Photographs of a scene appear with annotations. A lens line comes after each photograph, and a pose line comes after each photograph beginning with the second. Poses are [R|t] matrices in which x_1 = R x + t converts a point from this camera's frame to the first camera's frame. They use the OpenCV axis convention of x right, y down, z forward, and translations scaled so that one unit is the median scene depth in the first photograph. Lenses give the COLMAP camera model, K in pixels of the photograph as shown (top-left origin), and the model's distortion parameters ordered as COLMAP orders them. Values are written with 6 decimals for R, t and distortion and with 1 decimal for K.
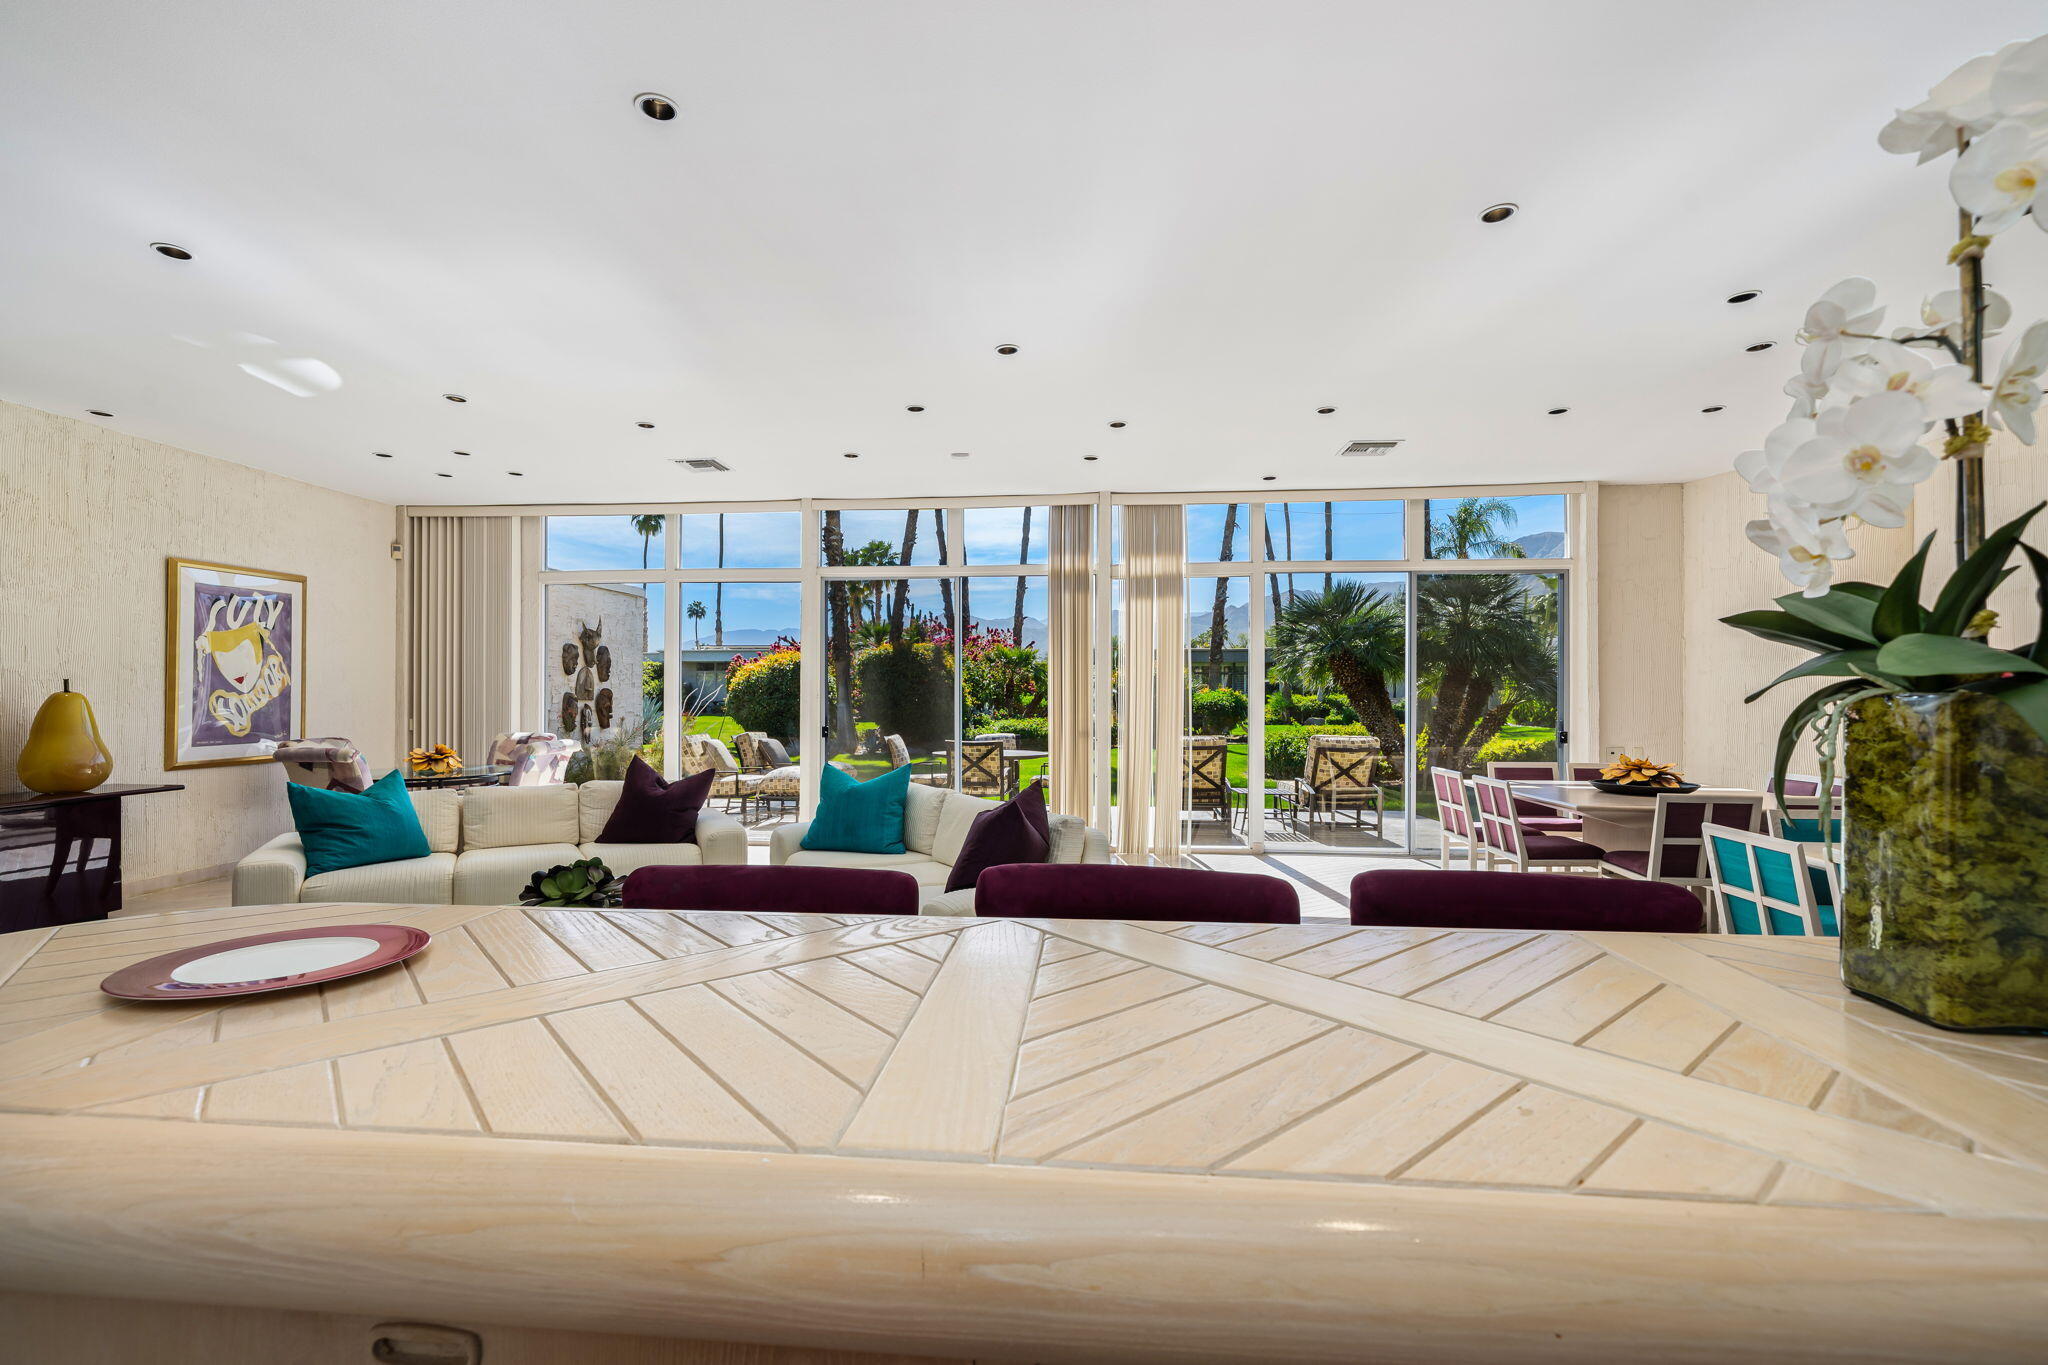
lens RADIAL K [[886.7, 0, 1010.8], [0, 886.7, 689.4], [0, 0, 1]] dist [-0.000225, -0.000037]
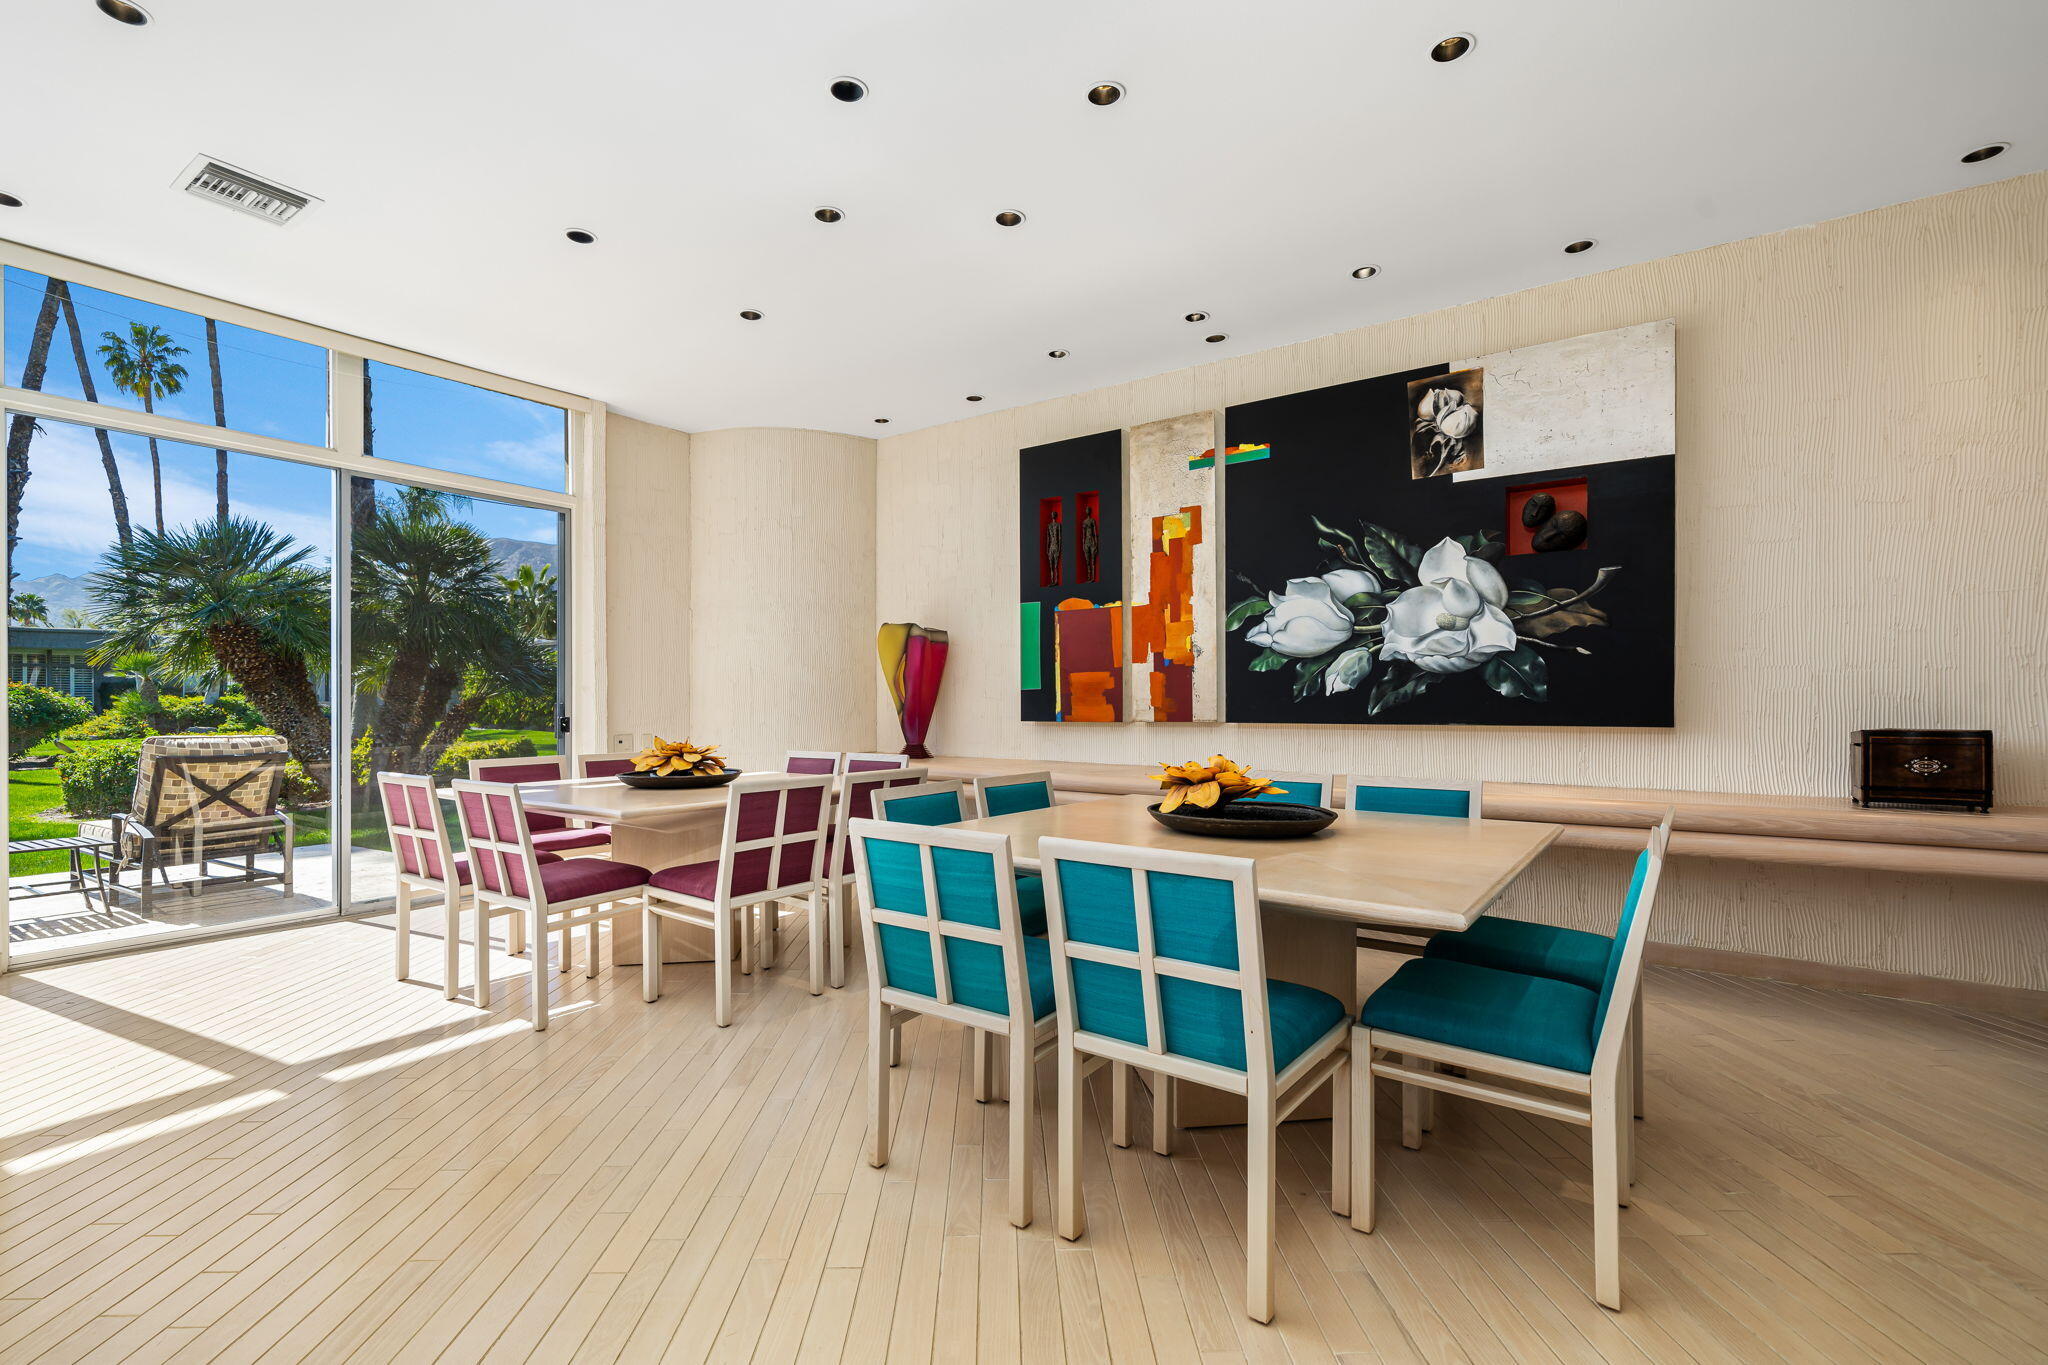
lens RADIAL K [[906.7, 0, 1012.9], [0, 906.7, 709.4], [0, 0, 1]] dist [0.000535, 0.000043]
pose [[0.493247, -0.008702, 0.869846, 0.130851], [-0.003953, 0.999917, 0.012244, 0.030756], [-0.869880, -0.009478, 0.493172, 0.277494]]
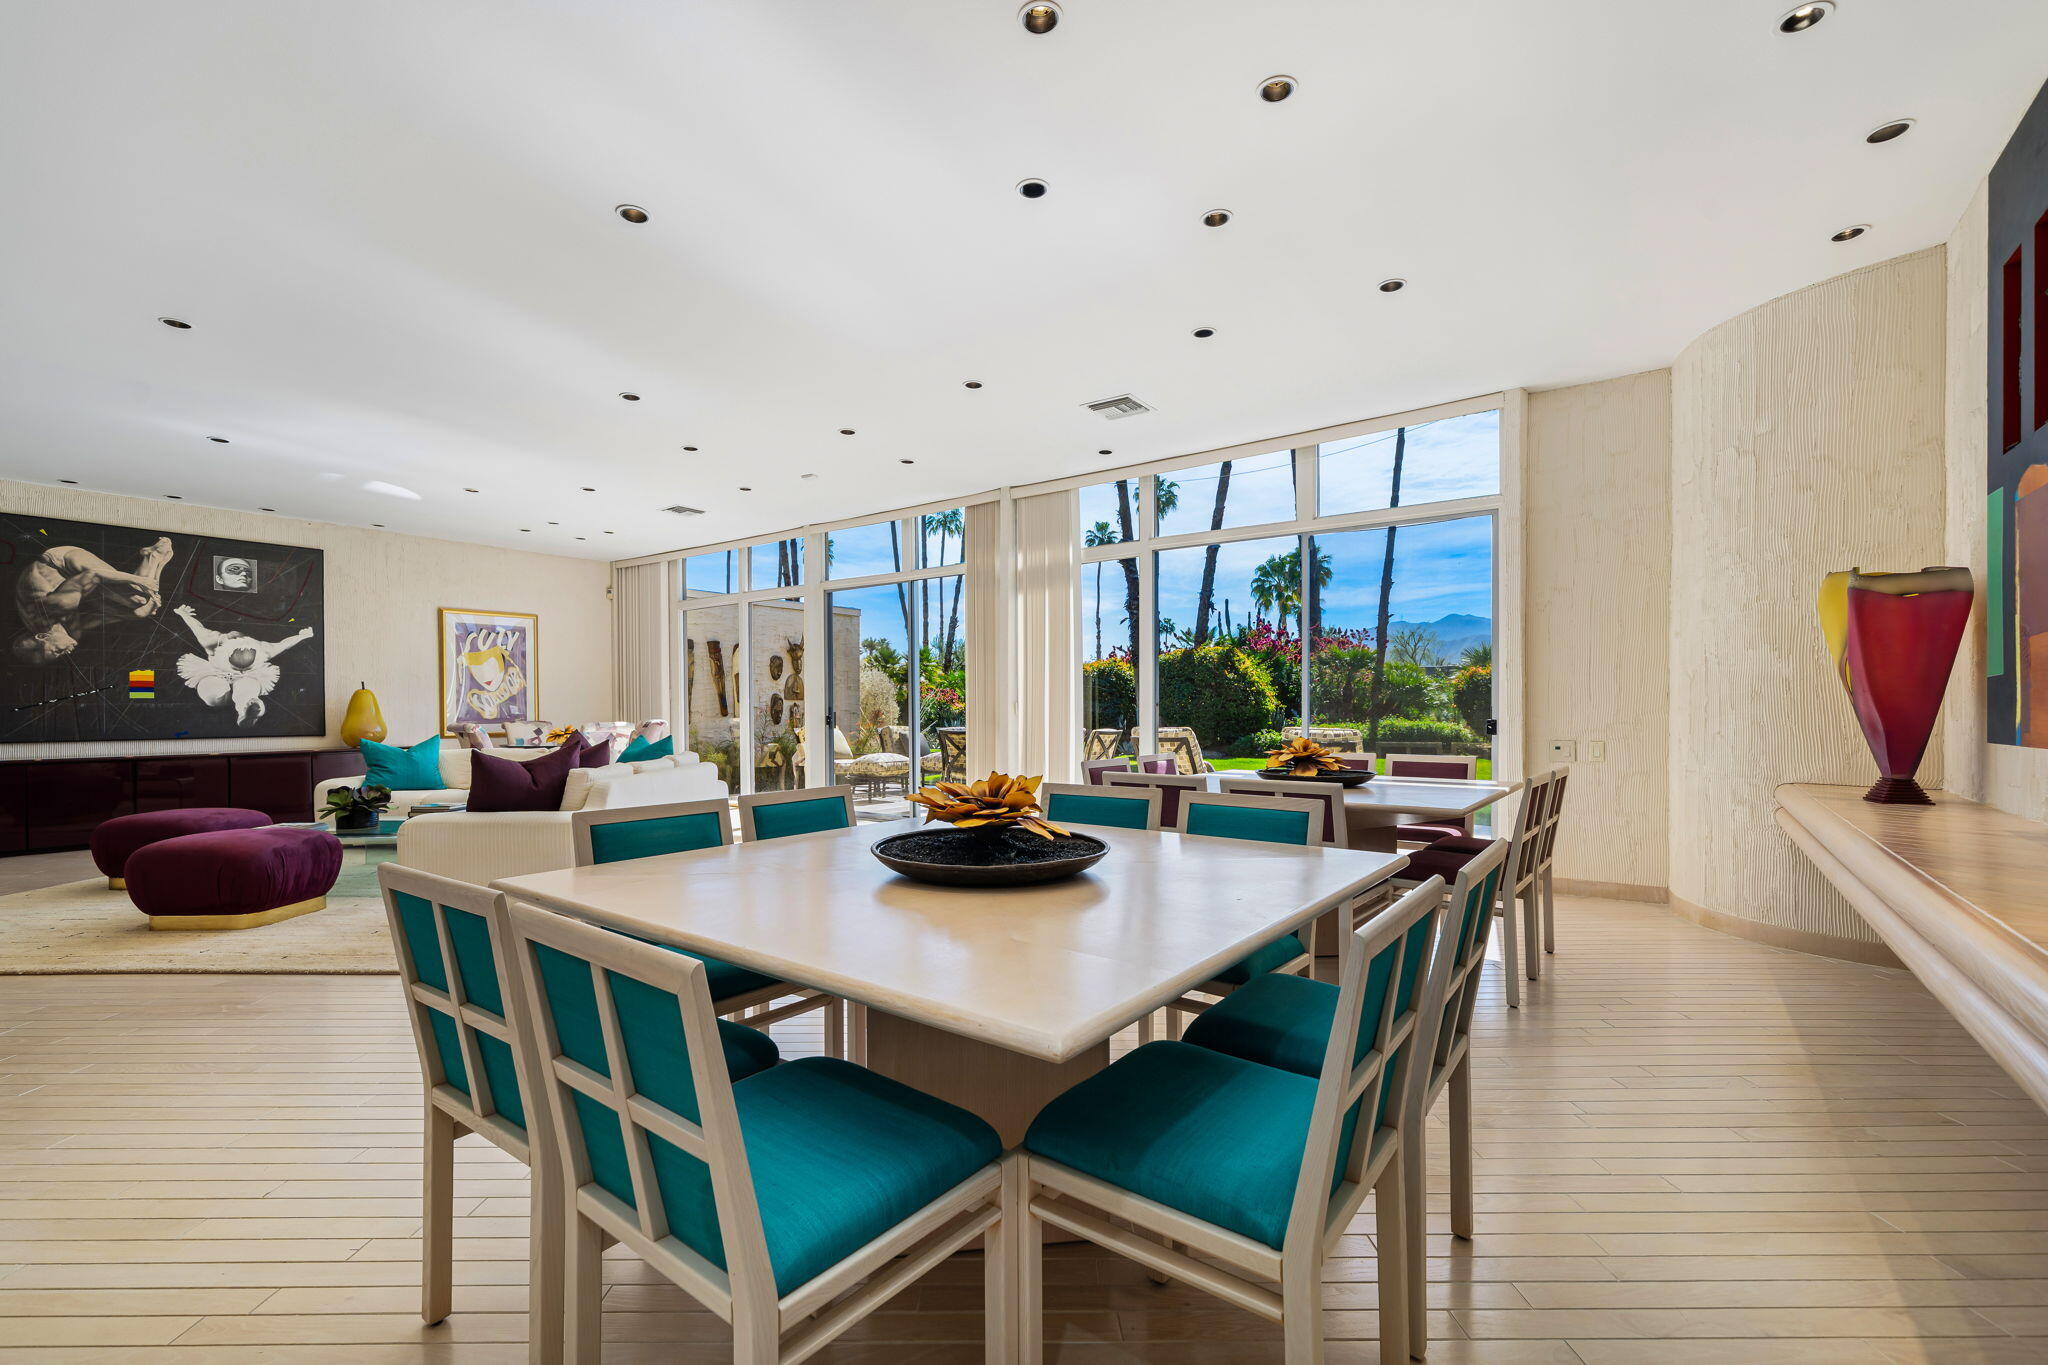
lens RADIAL K [[873.4, 0, 1016.2], [0, 873.4, 716.3], [0, 0, 1]] dist [-0.000989, 0.000033]
pose [[0.859768, 0.000447, -0.510685, 0.681379], [0.008310, 0.999855, 0.014865, 0.030942], [0.510617, -0.017024, 0.859640, 0.138484]]
